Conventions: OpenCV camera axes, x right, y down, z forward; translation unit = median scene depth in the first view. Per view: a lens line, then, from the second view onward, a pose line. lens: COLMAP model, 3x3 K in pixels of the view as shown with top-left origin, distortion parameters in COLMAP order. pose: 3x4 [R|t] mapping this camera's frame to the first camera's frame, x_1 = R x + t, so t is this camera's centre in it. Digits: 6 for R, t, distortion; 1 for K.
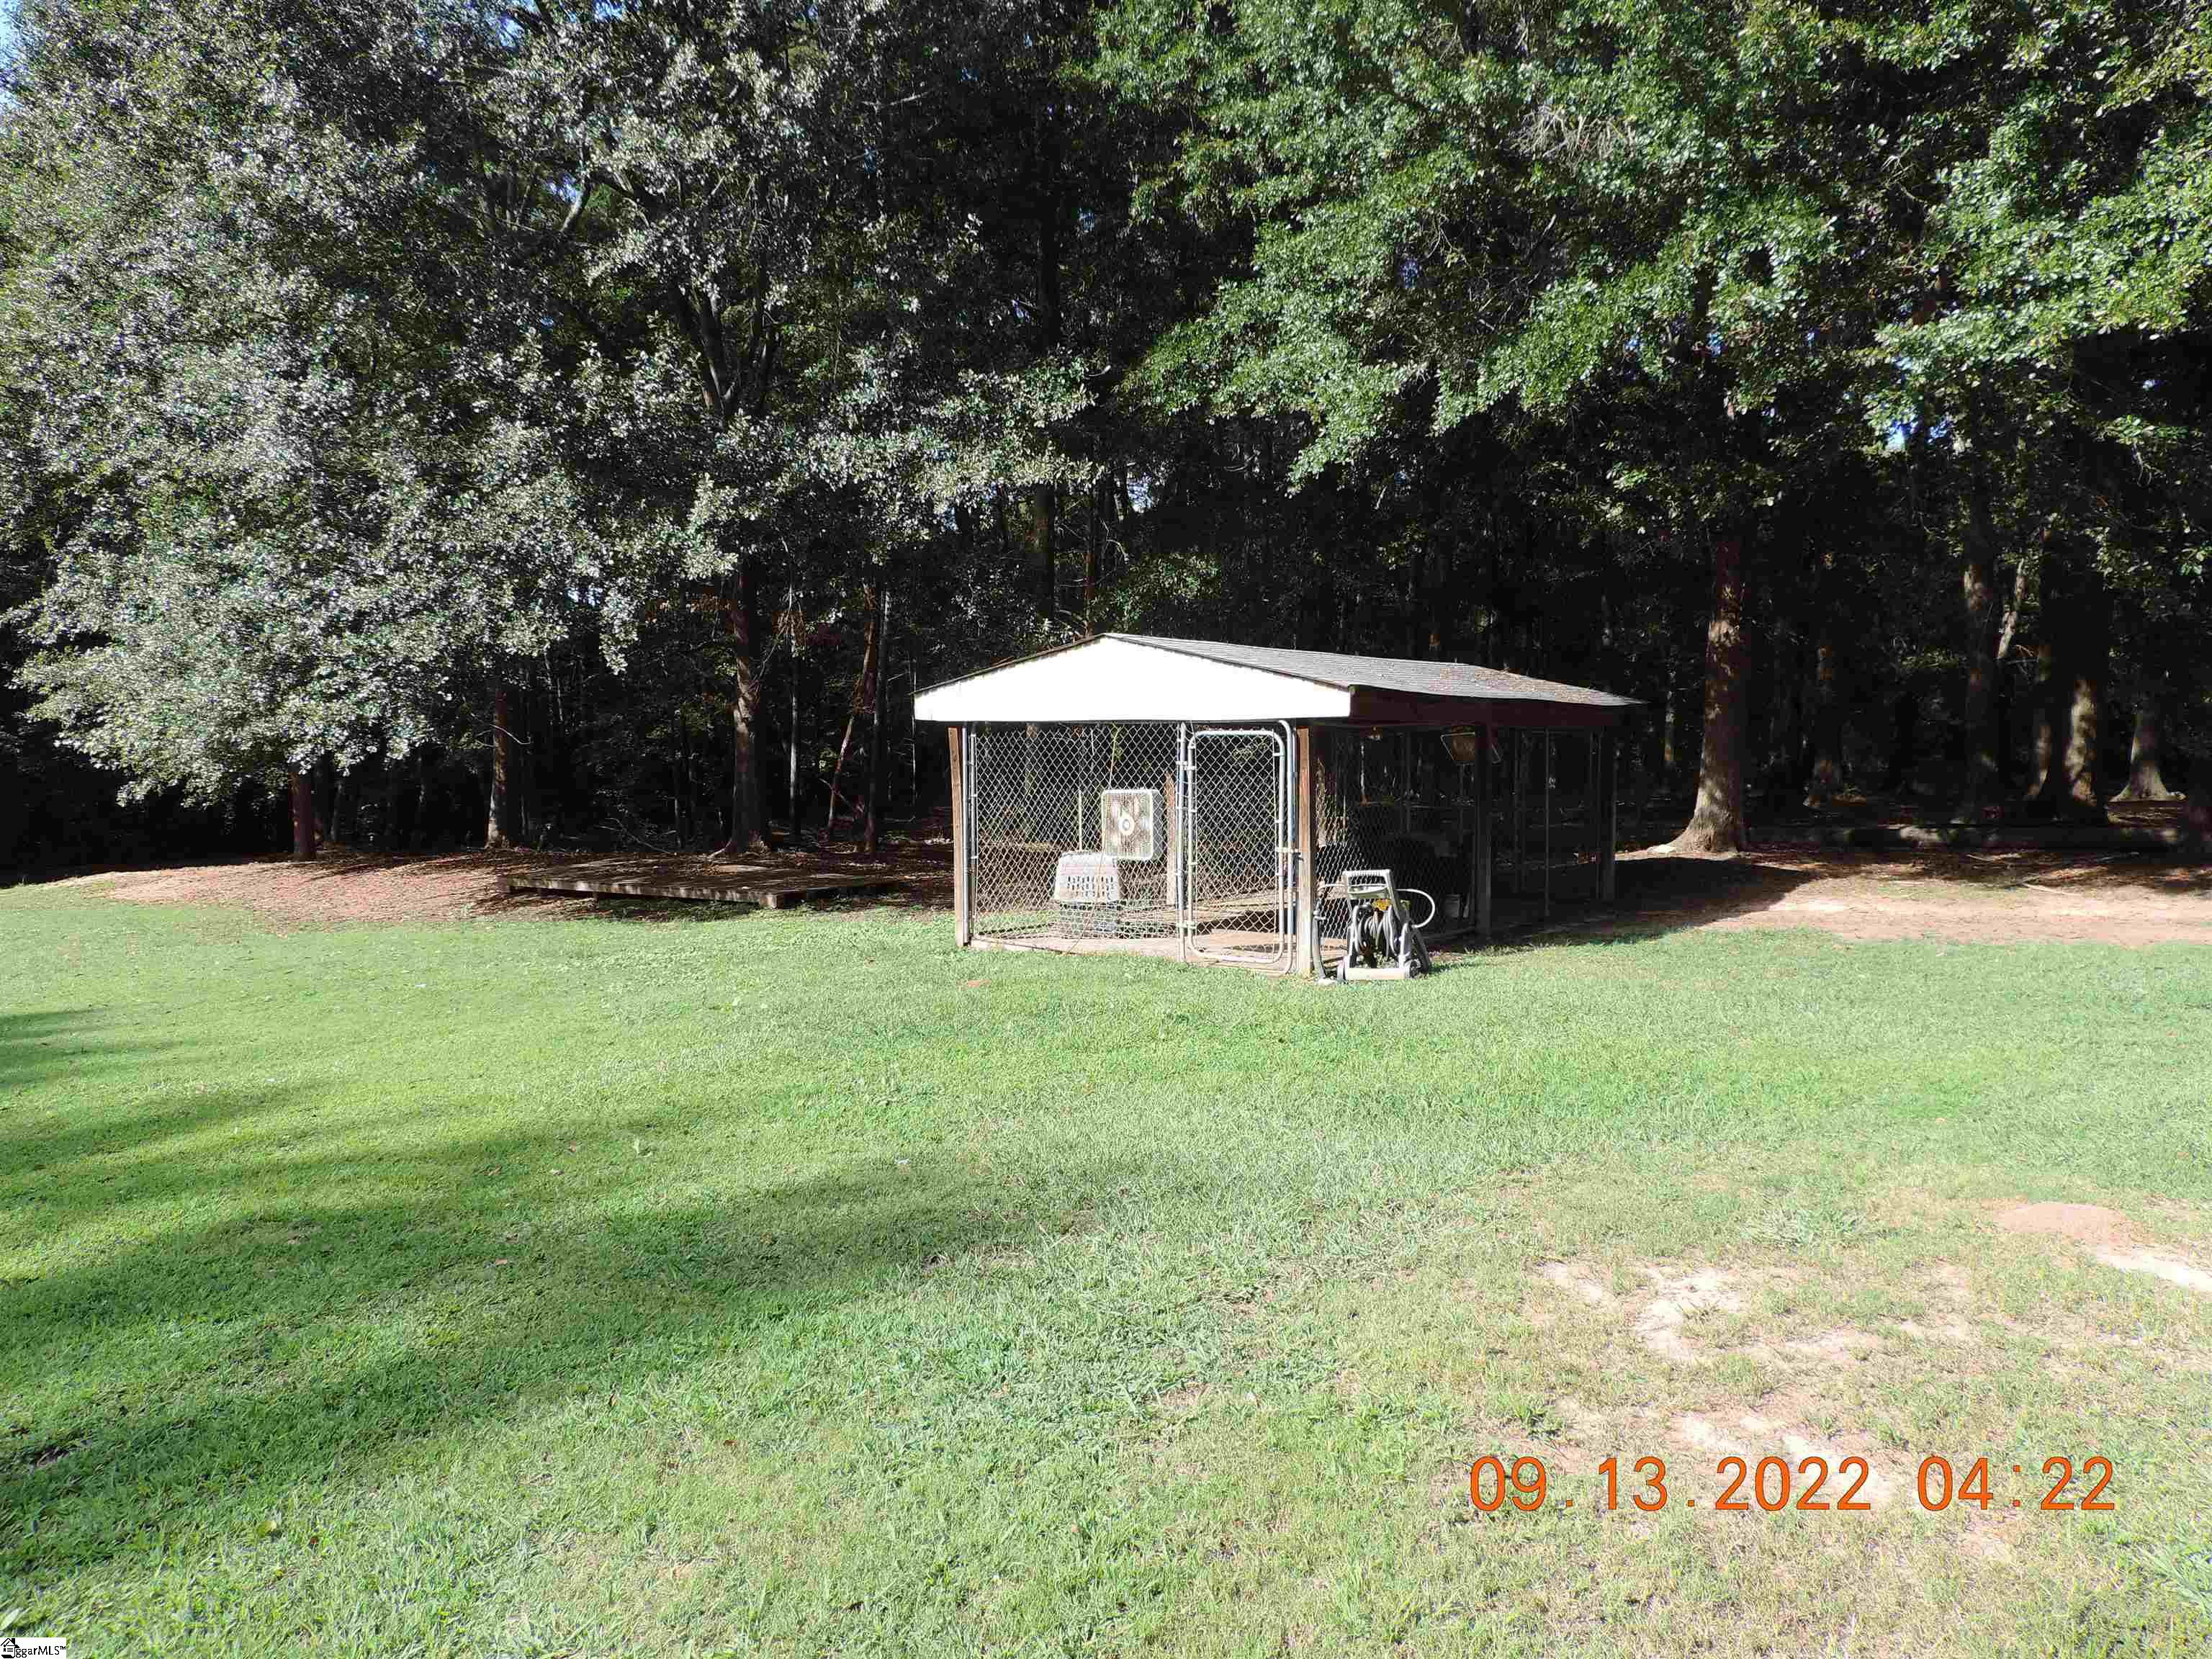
lens RADIAL K [[1573.7, 0, 1097.3], [0, 1573.7, 839.7], [0, 0, 1]] dist [-0.010890, 0.004668]
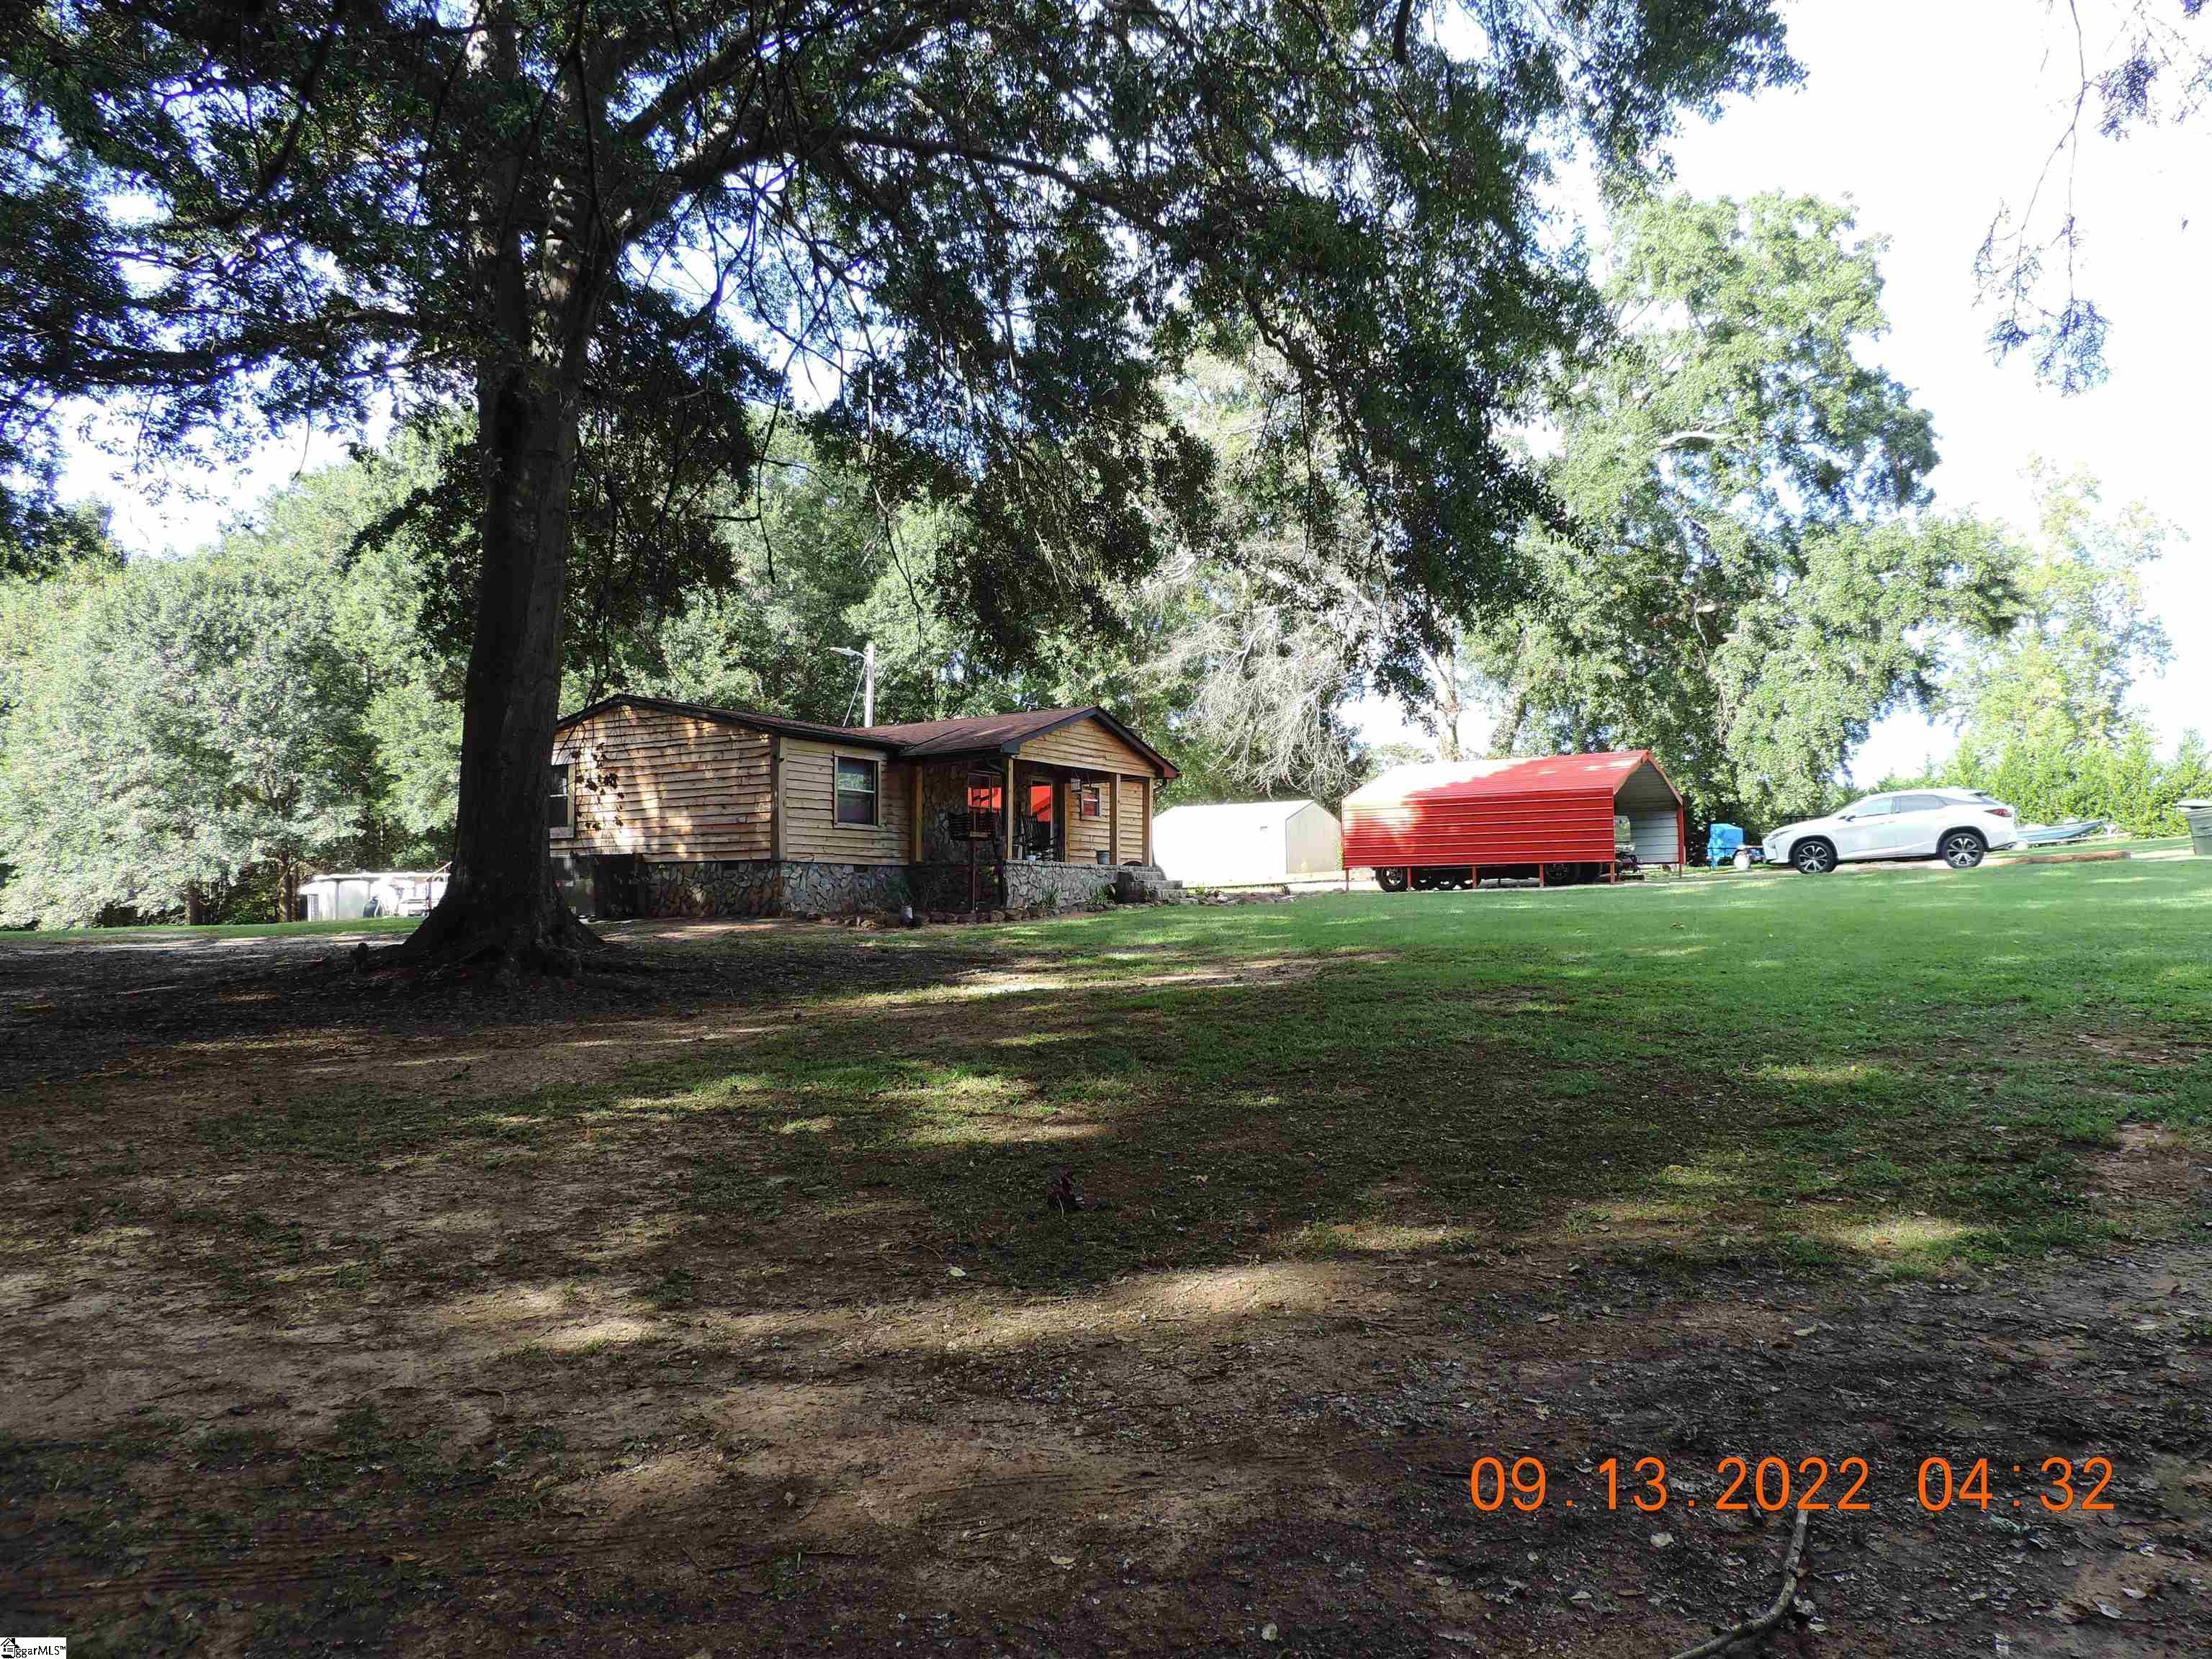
lens RADIAL K [[1540.0, 0, 1087.9], [0, 1540.0, 851.8], [0, 0, 1]] dist [-0.030208, 0.000016]
pose [[0.981000, -0.027643, 0.192029, 1.050567], [0.049167, 0.992908, -0.108243, 0.325571], [-0.187675, 0.115627, 0.975402, -3.102550]]
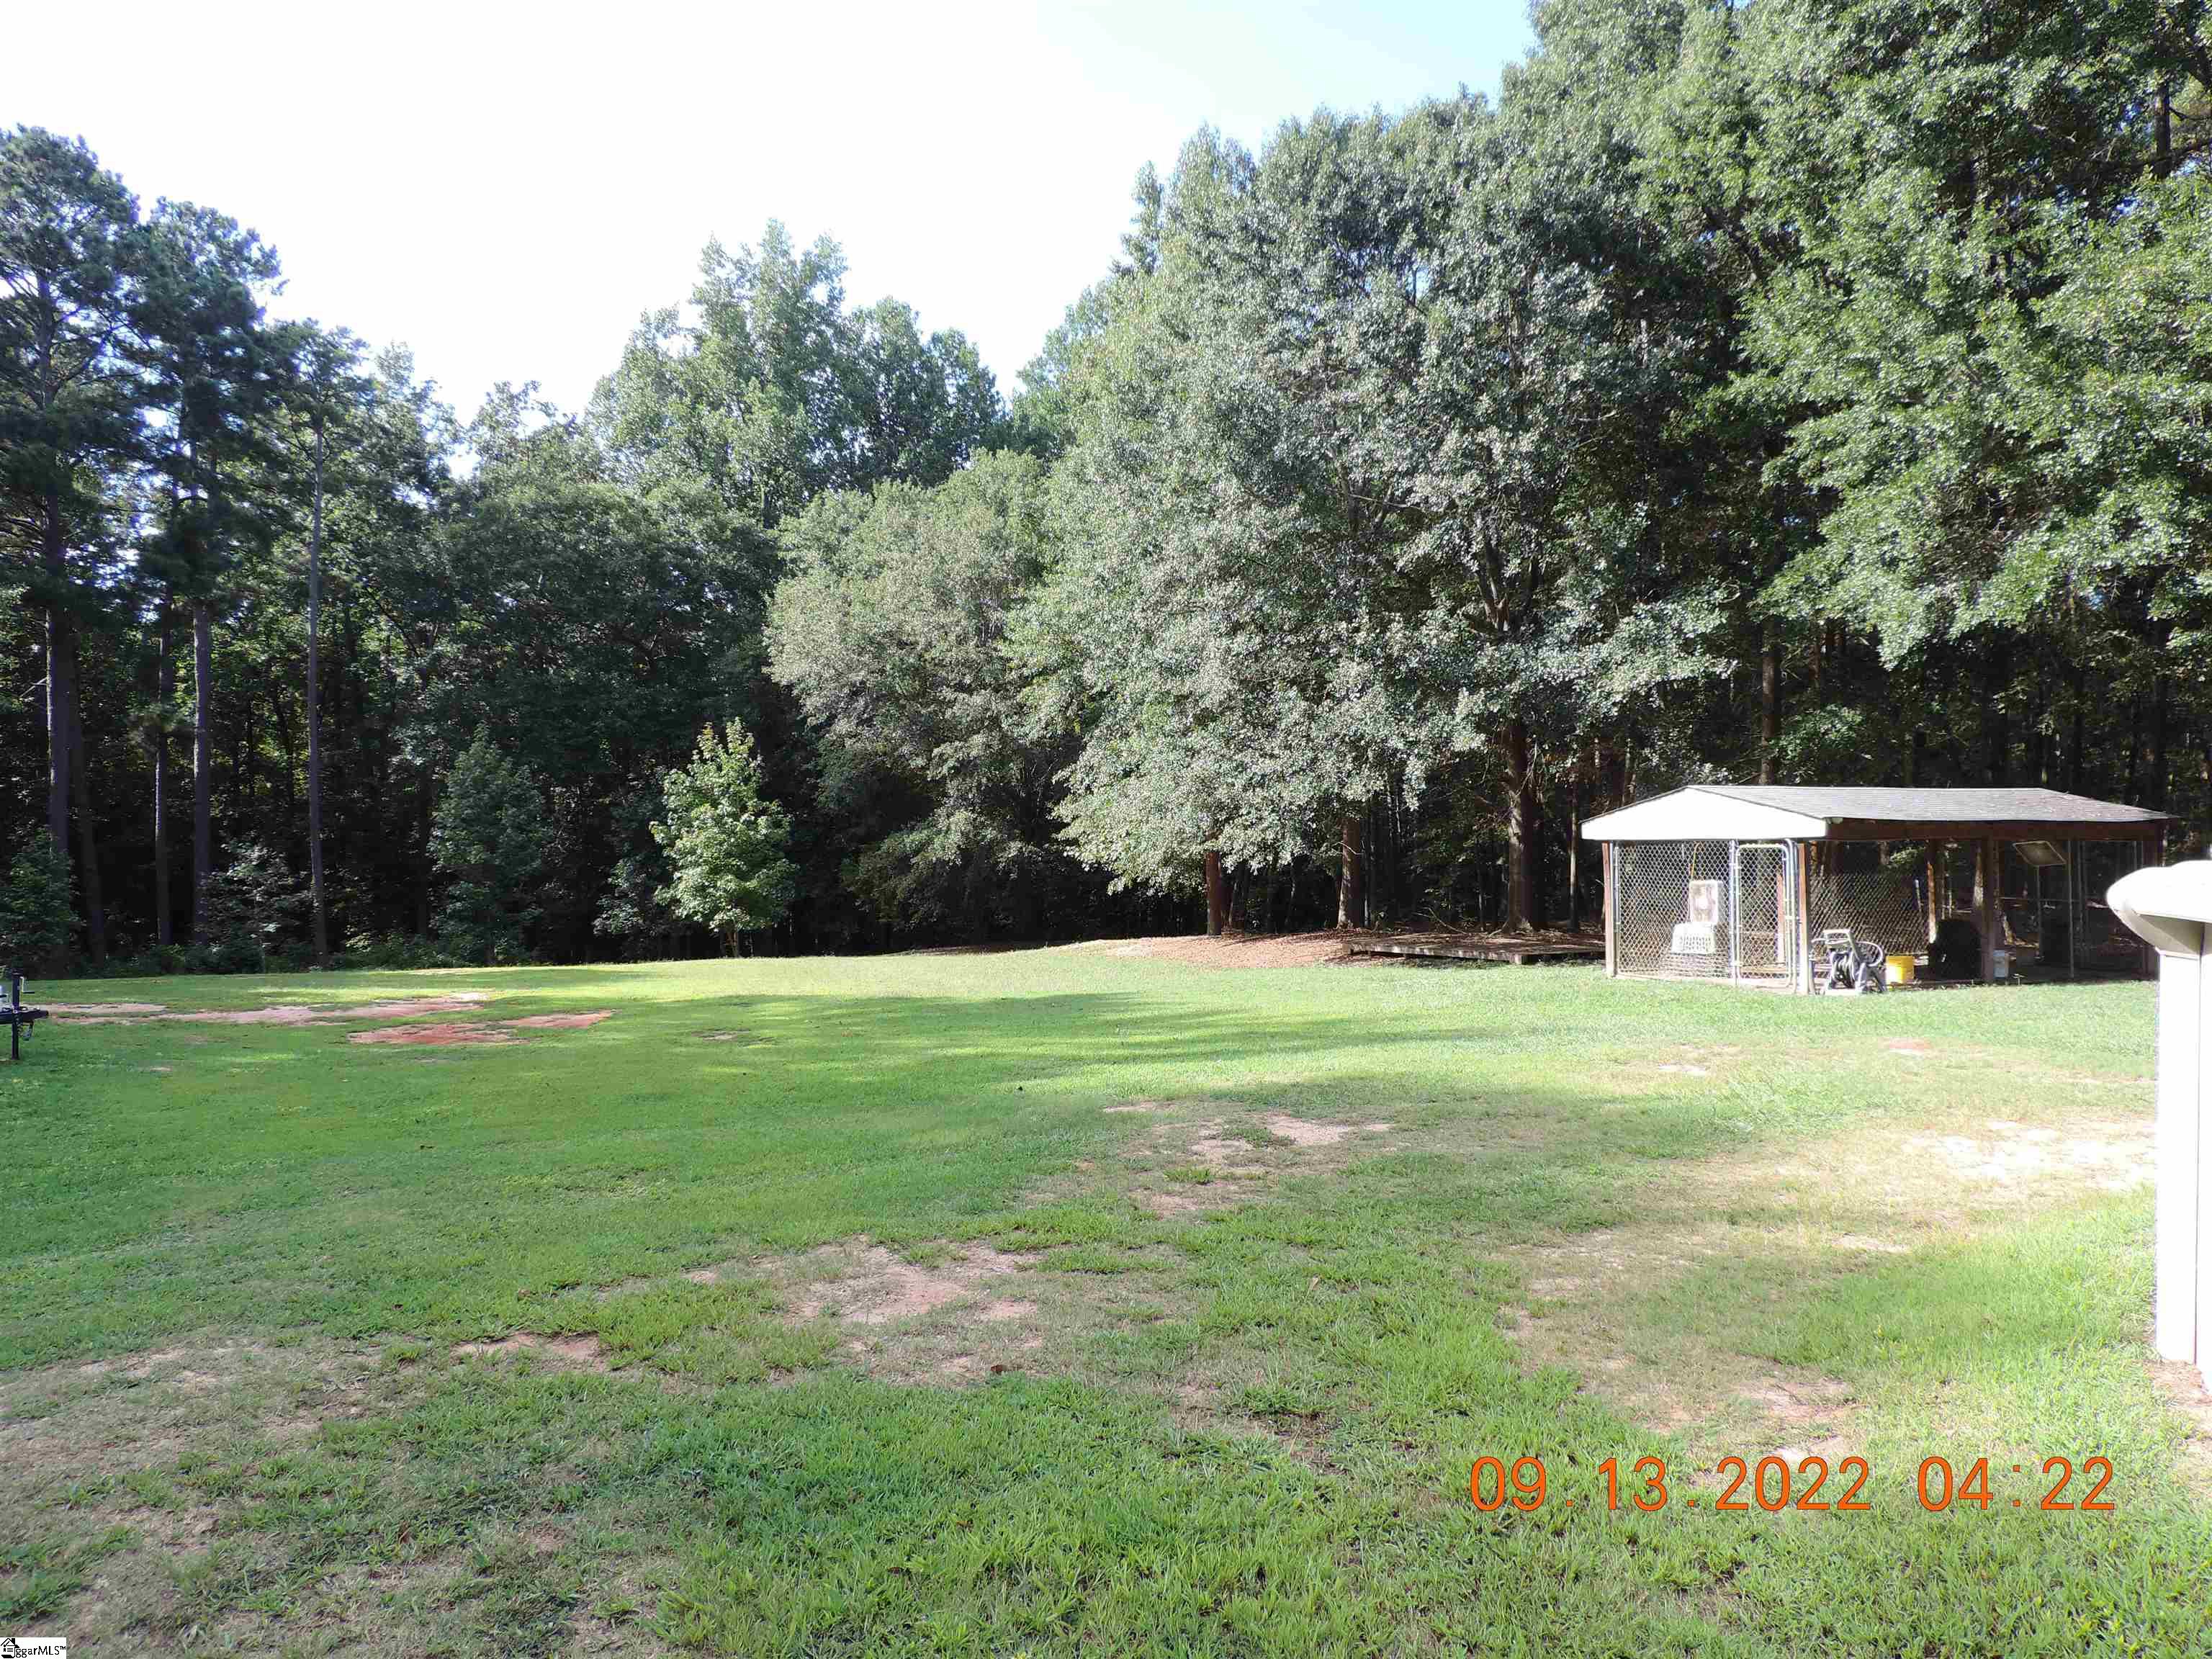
lens RADIAL K [[1577.7, 0, 1104.2], [0, 1577.7, 816.2], [0, 0, 1]] dist [-0.020965, -0.003954]
pose [[0.867551, -0.018222, -0.497014, 0.216091], [-0.021936, 0.996954, -0.074842, 0.027033], [0.496864, 0.075832, 0.864509, -0.534385]]
